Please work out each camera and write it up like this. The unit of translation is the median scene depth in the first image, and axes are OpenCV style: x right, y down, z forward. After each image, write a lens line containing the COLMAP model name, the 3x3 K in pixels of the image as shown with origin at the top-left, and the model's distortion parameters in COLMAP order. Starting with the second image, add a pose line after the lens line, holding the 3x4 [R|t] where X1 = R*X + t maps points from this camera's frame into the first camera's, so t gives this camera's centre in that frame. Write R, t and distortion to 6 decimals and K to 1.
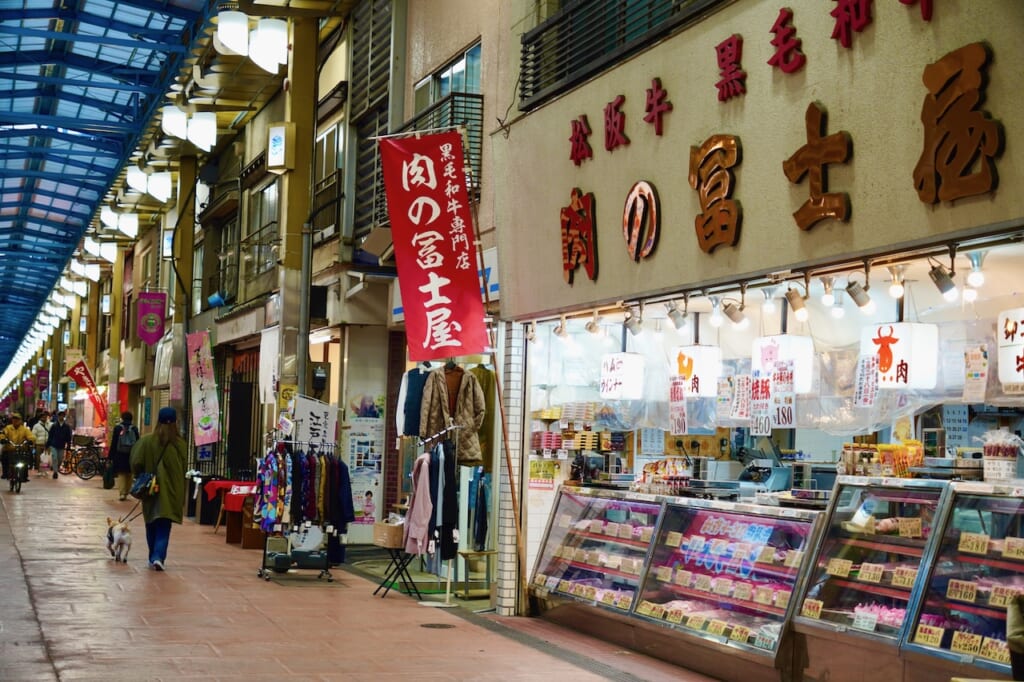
lens RADIAL K [[1579.4, 0, 512.0], [0, 1579.4, 341.0], [0, 0, 1]] dist [-0.000796, 0.239463]
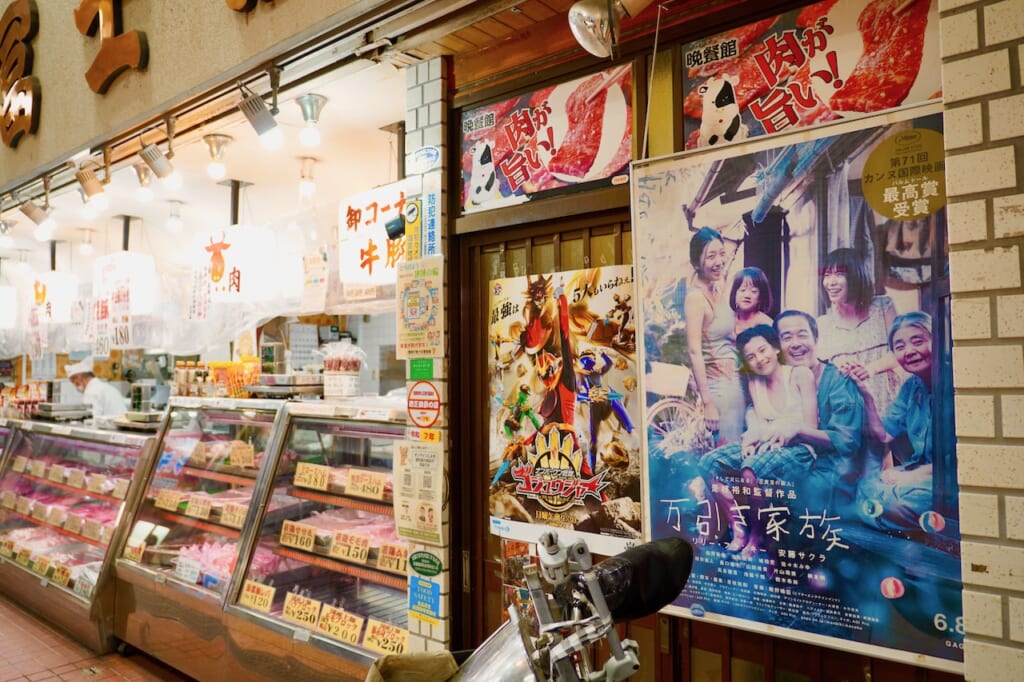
lens RADIAL K [[769.4, 0, 512.2], [0, 769.4, 364.9], [0, 0, 1]] dist [-0.001564, 0.004556]
pose [[0.867517, -0.024994, 0.496780, 0.170266], [-0.006657, 0.998064, 0.061839, 0.040578], [-0.497363, -0.056953, 0.865671, 0.557311]]
